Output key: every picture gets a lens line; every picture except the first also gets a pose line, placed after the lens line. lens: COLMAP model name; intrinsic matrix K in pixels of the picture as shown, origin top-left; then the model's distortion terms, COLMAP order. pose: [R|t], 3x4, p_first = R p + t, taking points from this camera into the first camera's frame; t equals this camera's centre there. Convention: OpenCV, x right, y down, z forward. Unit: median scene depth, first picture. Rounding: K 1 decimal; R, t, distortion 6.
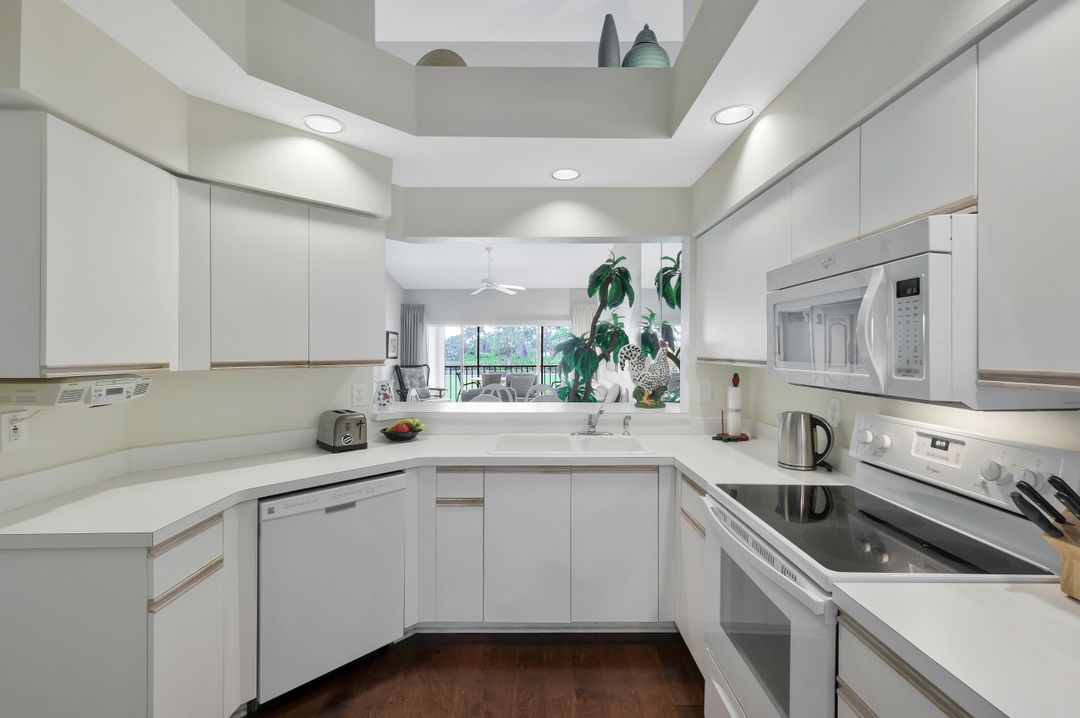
lens RADIAL K [[474.8, 0, 541.9], [0, 474.8, 354.7], [0, 0, 1]] dist [0.001090, -0.000361]
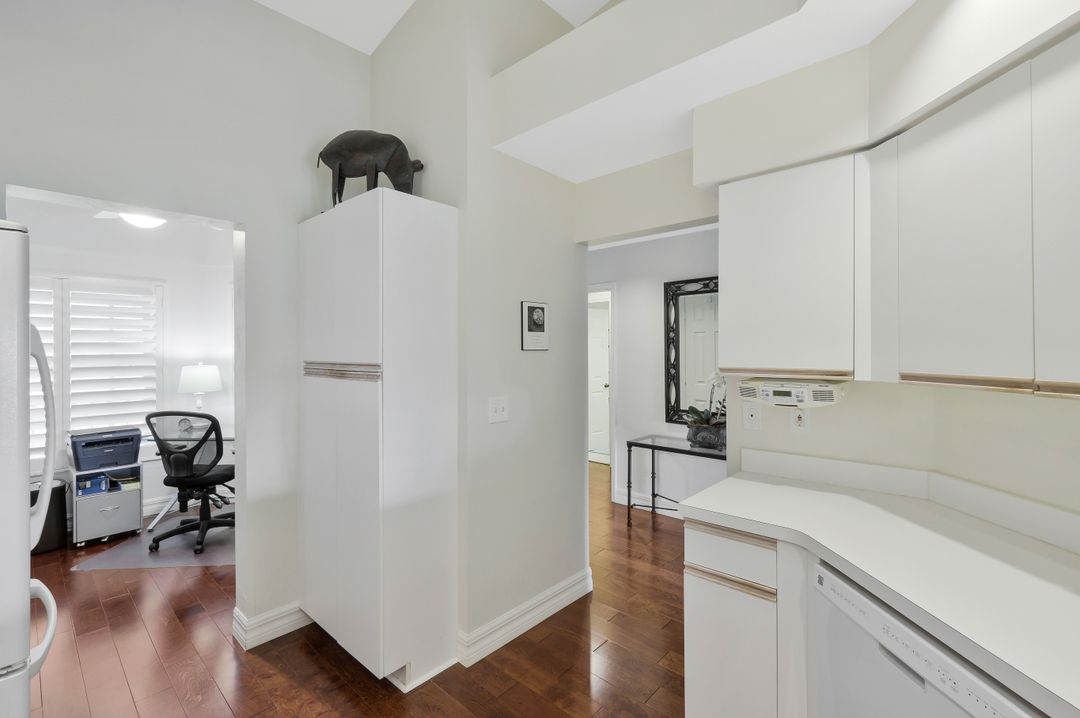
lens RADIAL K [[474.8, 0, 546.2], [0, 474.8, 350.9], [0, 0, 1]] dist [0.001090, -0.000361]
pose [[-0.675210, 0.002707, -0.737621, 0.264825], [-0.001837, 0.999984, 0.005351, -0.025162], [0.737623, 0.004969, -0.675194, 1.272157]]
